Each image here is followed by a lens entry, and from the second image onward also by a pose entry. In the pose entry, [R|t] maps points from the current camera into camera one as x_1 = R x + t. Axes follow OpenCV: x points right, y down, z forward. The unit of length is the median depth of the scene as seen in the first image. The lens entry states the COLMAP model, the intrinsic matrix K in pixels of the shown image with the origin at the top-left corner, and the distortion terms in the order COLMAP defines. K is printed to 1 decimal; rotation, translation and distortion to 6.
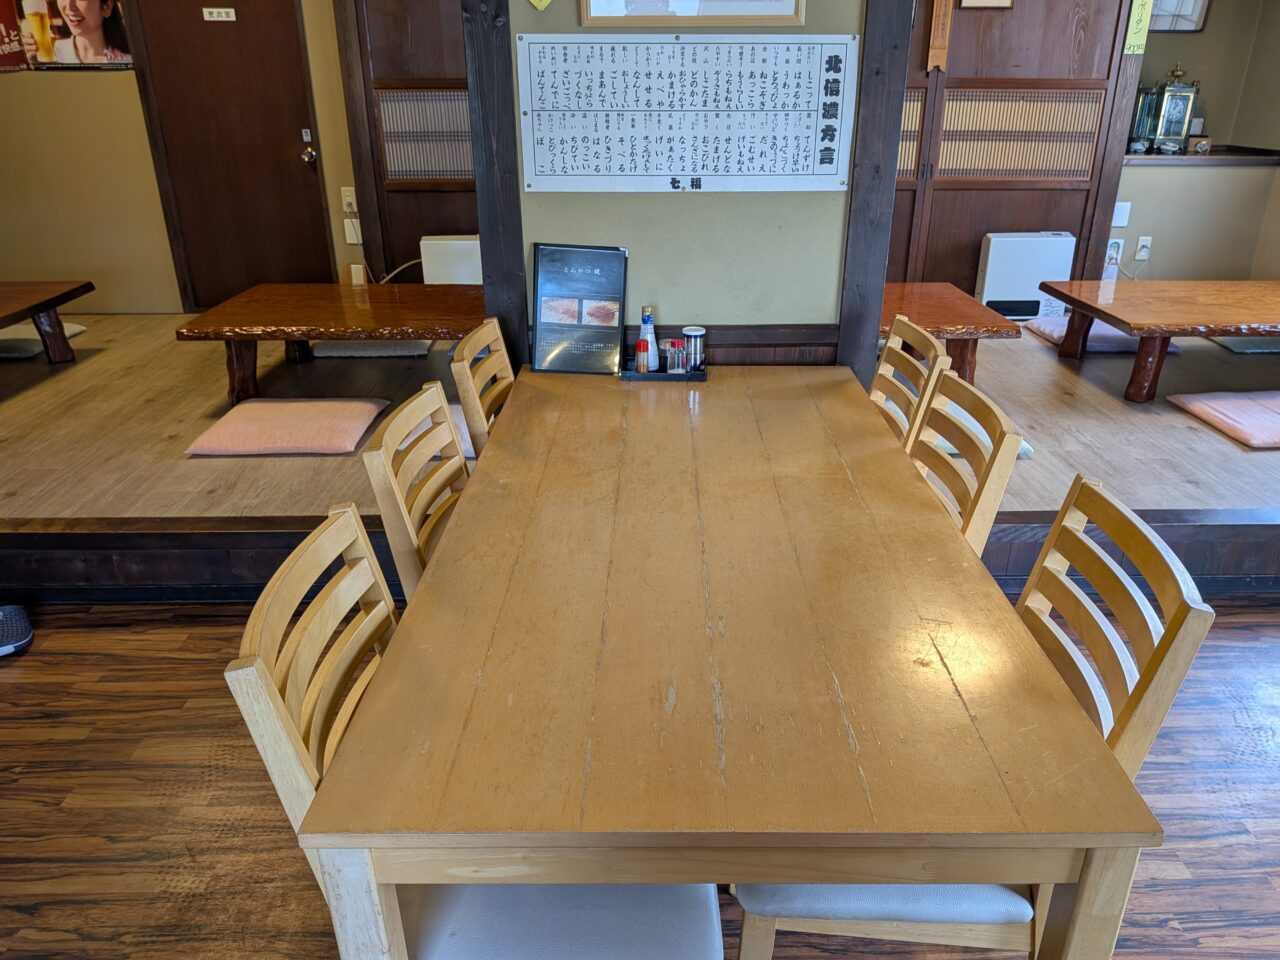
lens RADIAL K [[920.0, 0, 640.0], [0, 920.0, 480.0], [0, 0, 1]] dist [-0.044805, 0.002002]
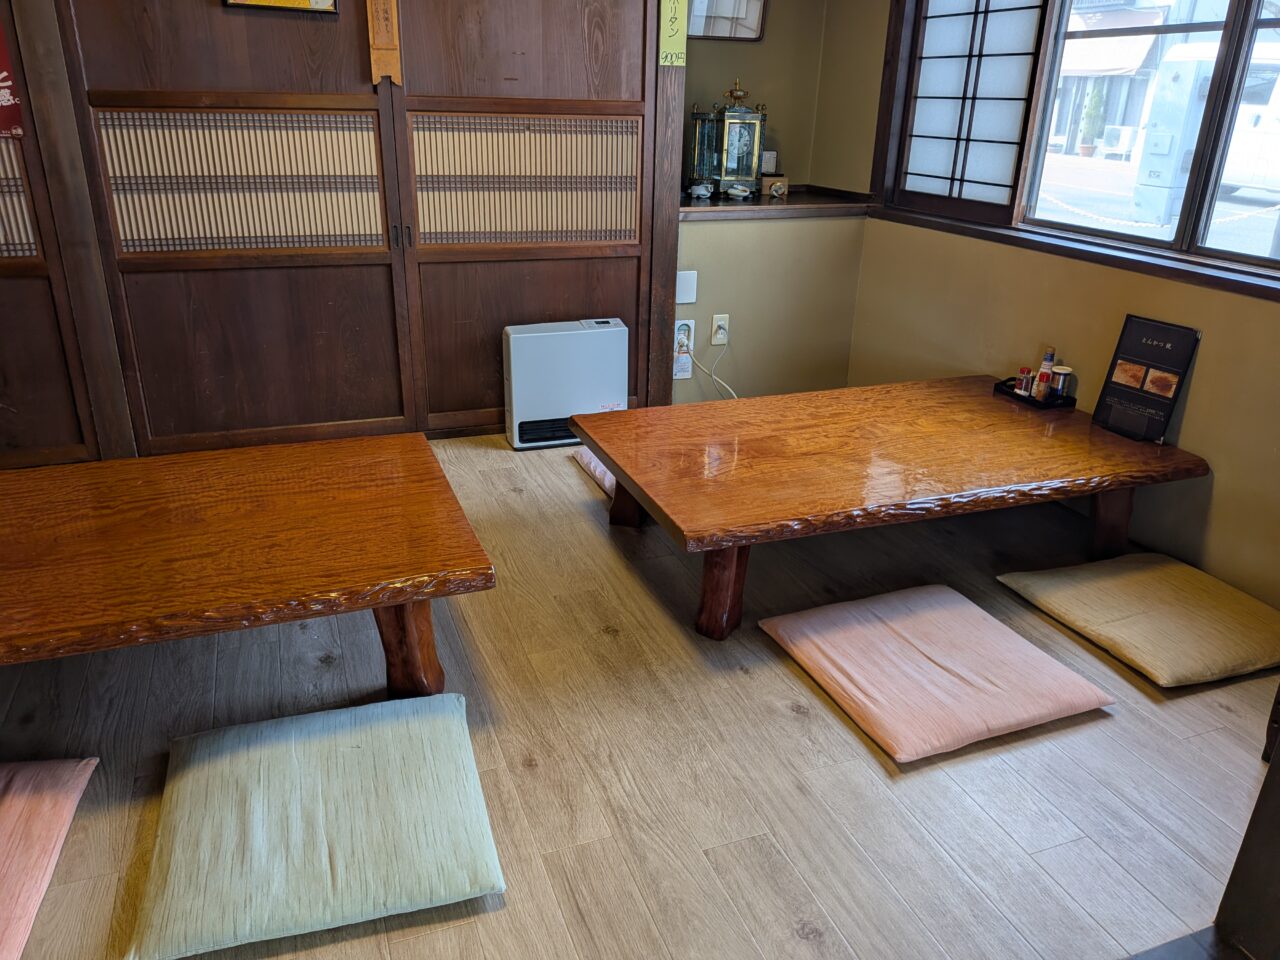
lens RADIAL K [[979.1, 0, 650.9], [0, 979.1, 475.8], [0, 0, 1]] dist [0.109867, -0.313587]
pose [[0.922594, -0.106168, 0.370876, 0.198155], [0.121117, 0.992490, -0.017181, -0.134730], [-0.366267, 0.060770, 0.928523, 0.286667]]
